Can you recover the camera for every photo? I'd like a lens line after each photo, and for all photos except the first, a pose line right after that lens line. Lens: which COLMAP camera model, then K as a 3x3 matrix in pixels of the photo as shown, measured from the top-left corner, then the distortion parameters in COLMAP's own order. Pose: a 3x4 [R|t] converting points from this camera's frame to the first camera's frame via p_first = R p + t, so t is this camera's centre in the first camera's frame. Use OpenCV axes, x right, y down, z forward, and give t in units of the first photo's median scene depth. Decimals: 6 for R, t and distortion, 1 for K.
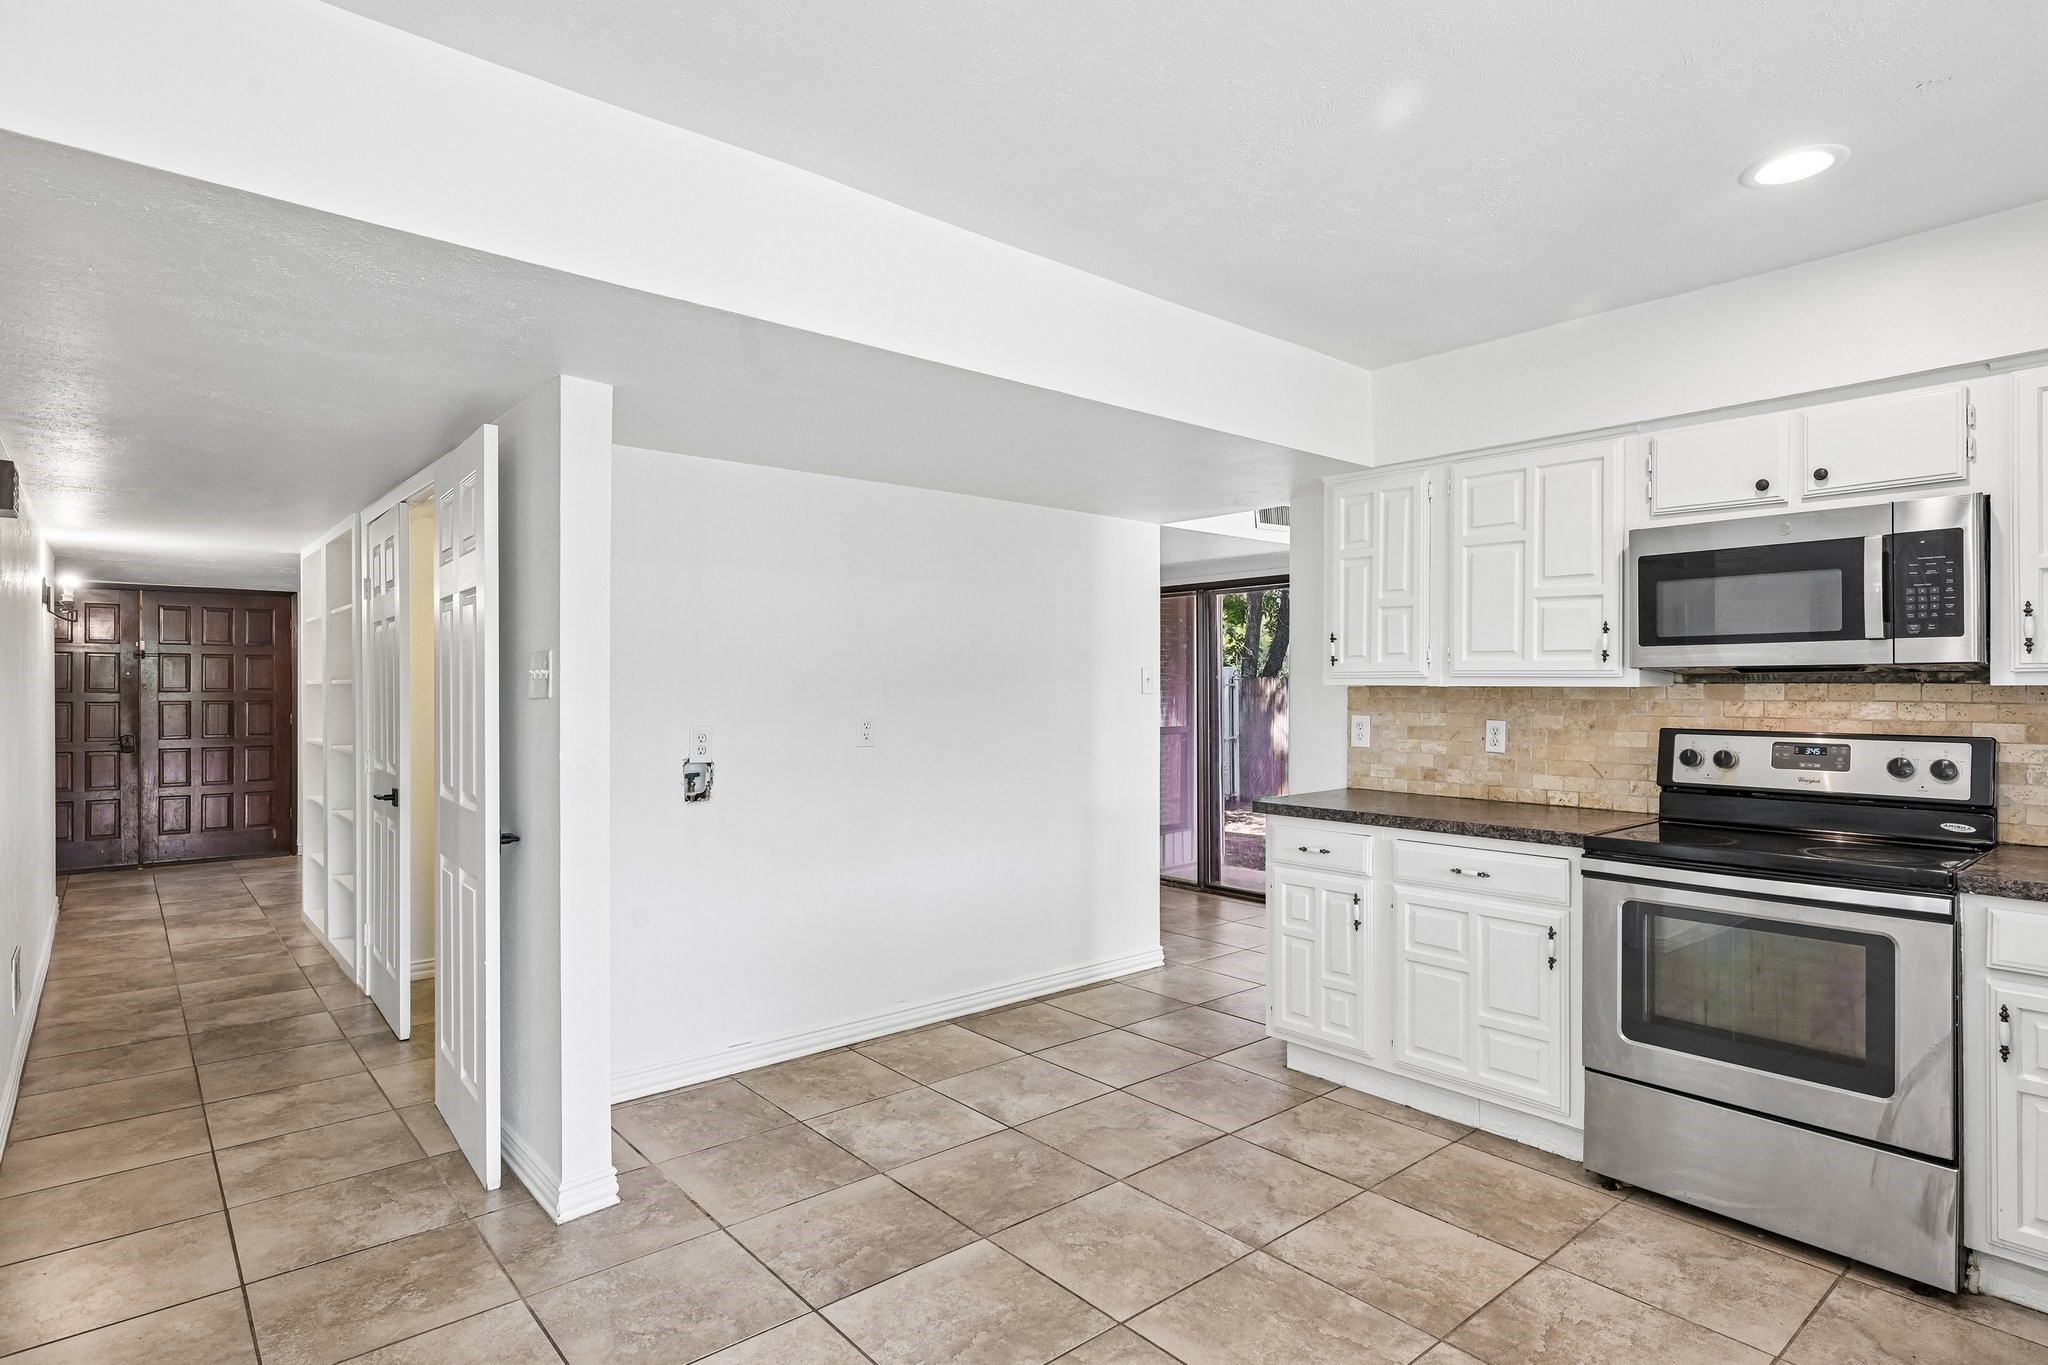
lens RADIAL K [[1078.8, 0, 1033.9], [0, 1078.8, 690.0], [0, 0, 1]] dist [0.000441, 0.002189]
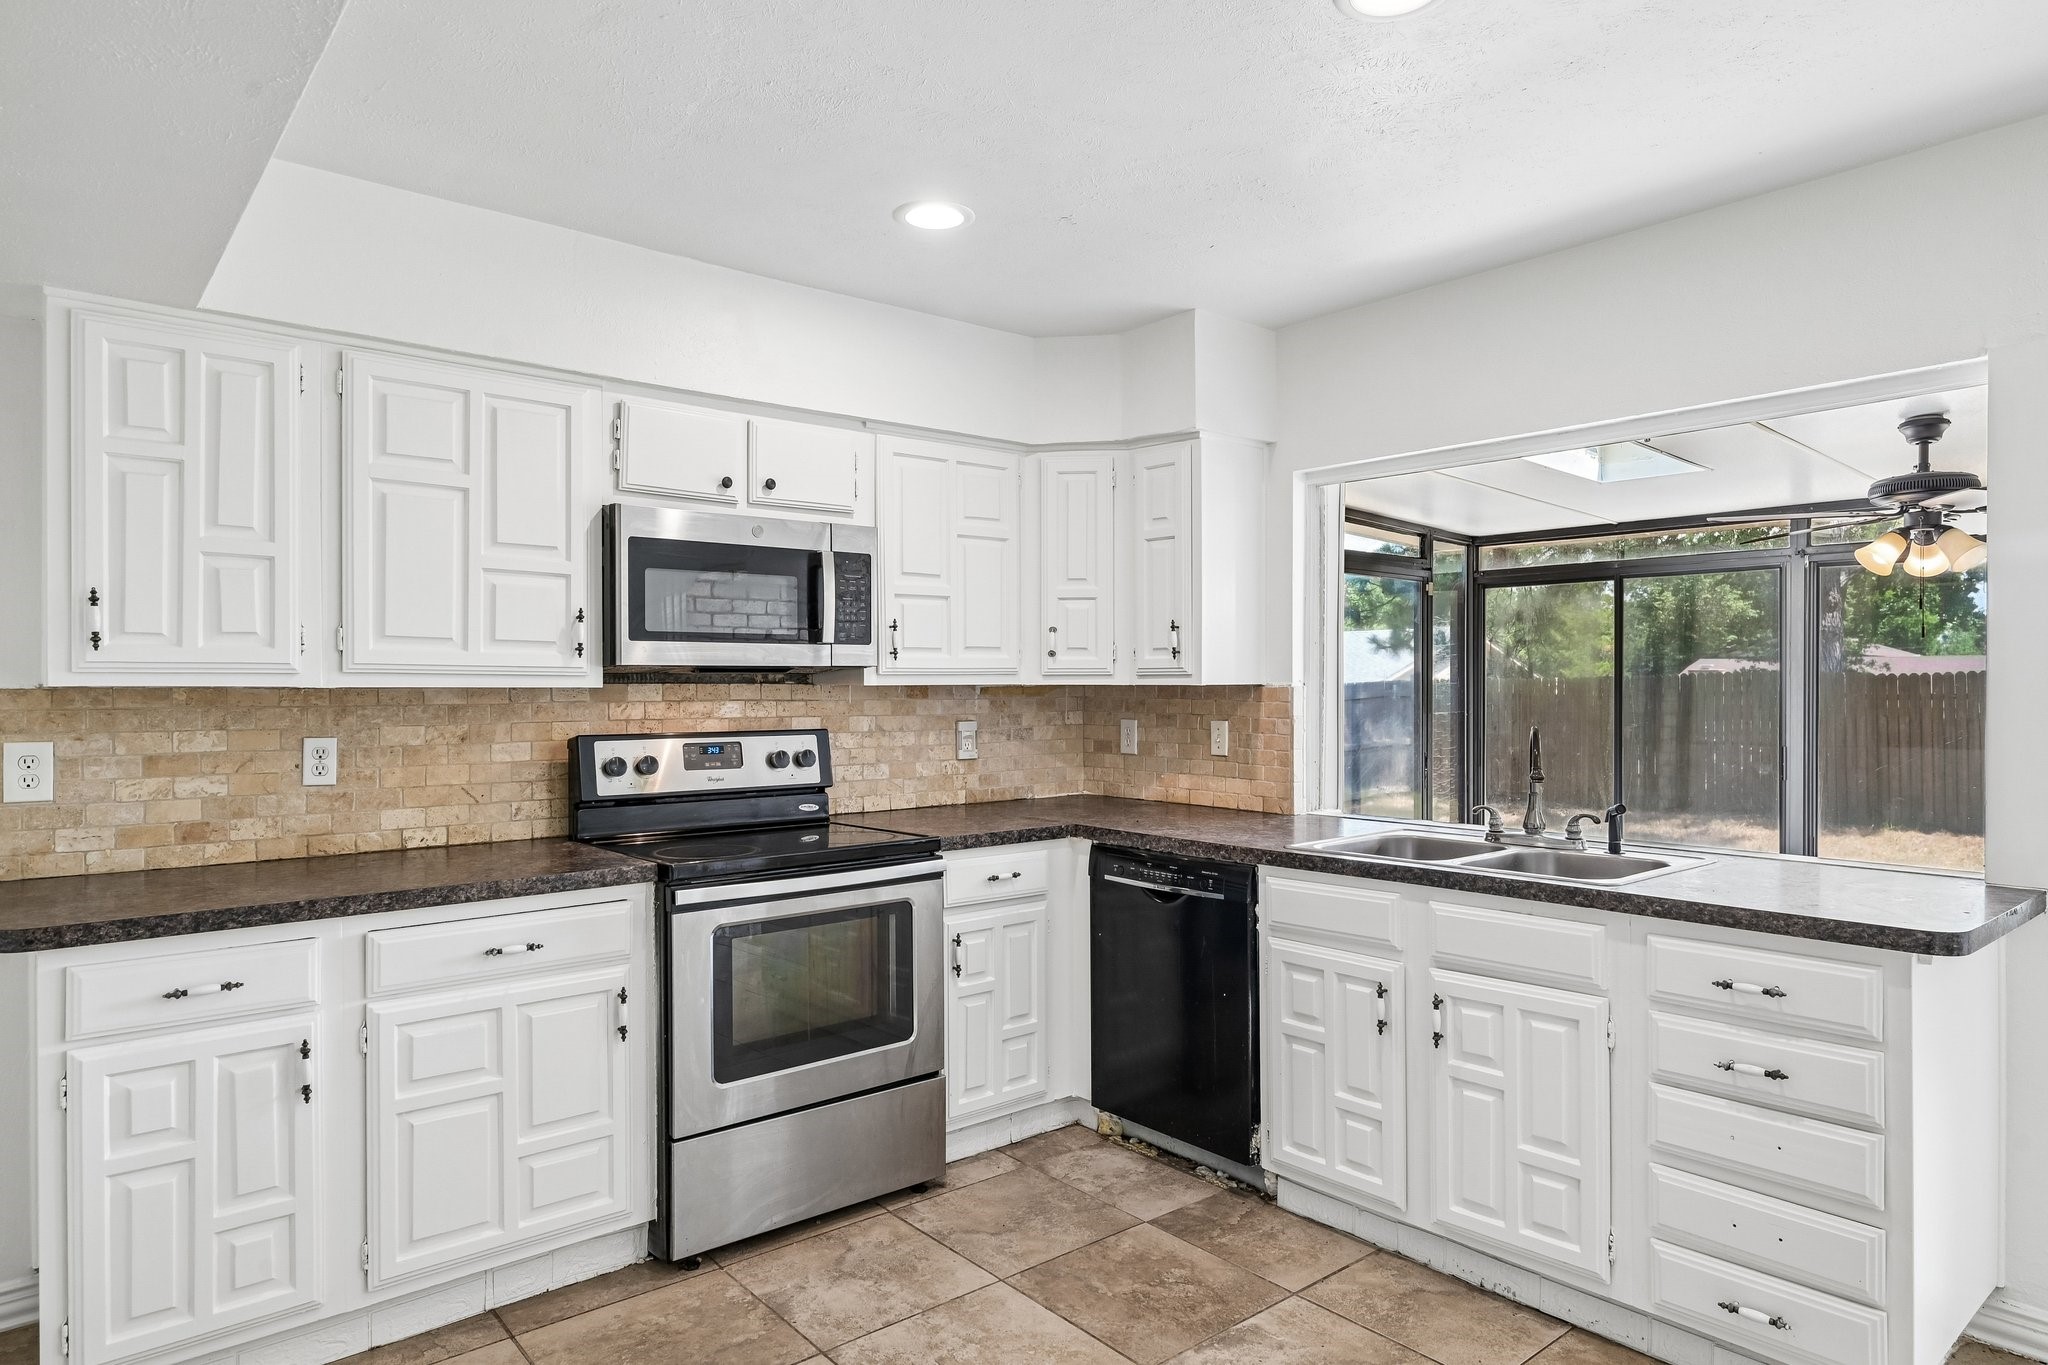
lens RADIAL K [[1204.4, 0, 1025.9], [0, 1204.4, 688.7], [0, 0, 1]] dist [0.001725, -0.000535]
pose [[0.007546, -0.001855, 0.999970, -0.382587], [0.006743, 0.999976, 0.001804, -0.001318], [-0.999949, 0.006729, 0.007558, 0.646720]]
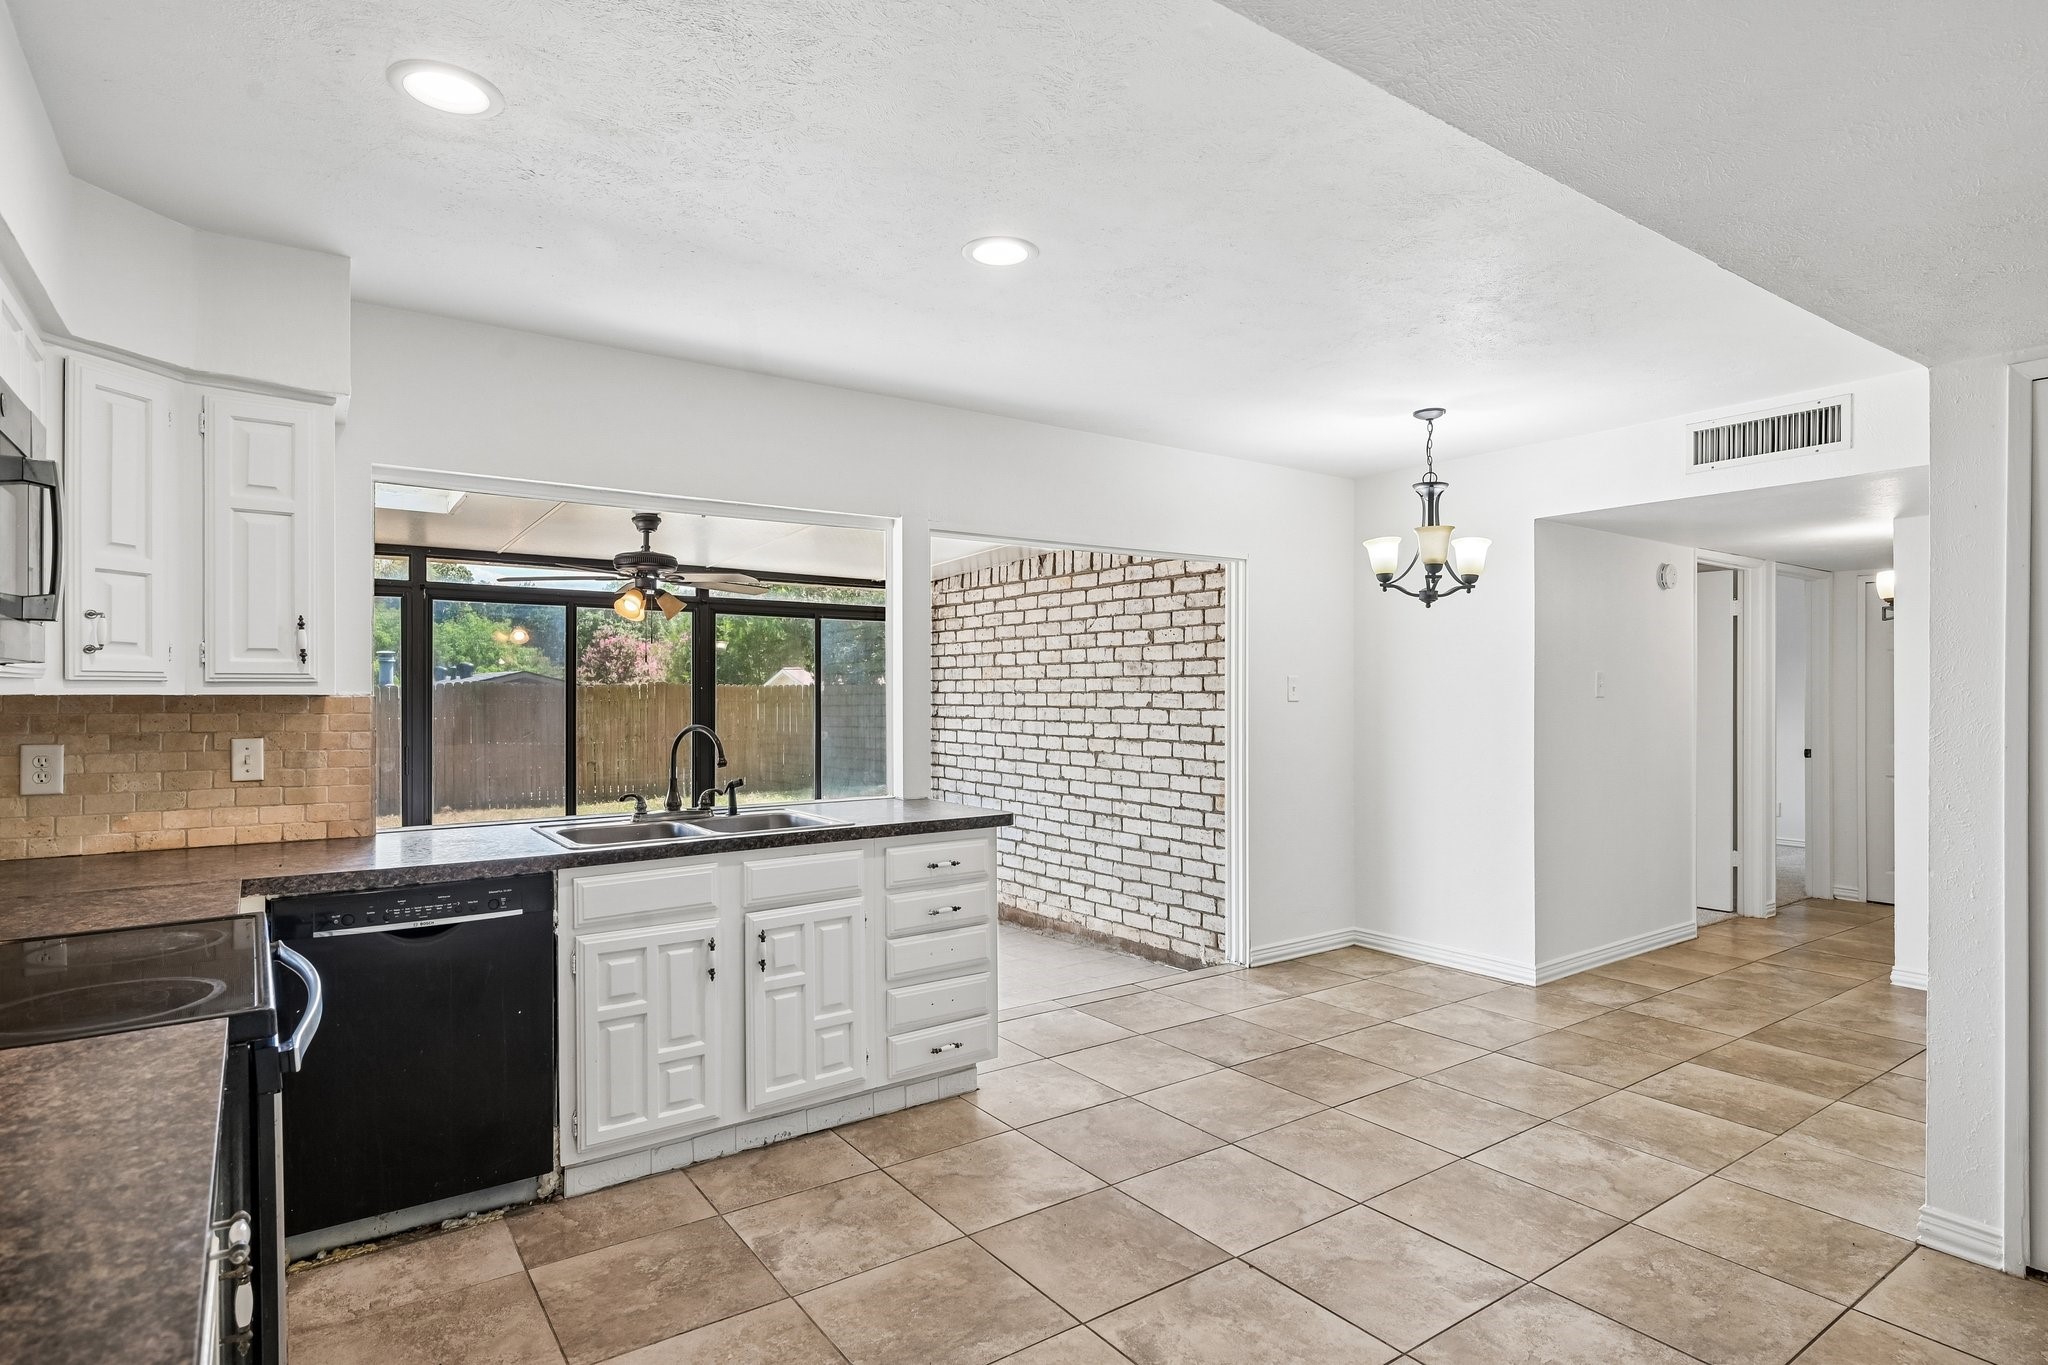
lens RADIAL K [[1078.8, 0, 1028.6], [0, 1078.8, 690.6], [0, 0, 1]] dist [0.000441, 0.002189]
pose [[-0.996077, 0.004688, 0.088364, -0.143984], [0.005018, 0.999981, 0.003516, -0.003104], [-0.088345, 0.003946, -0.996082, 0.960760]]
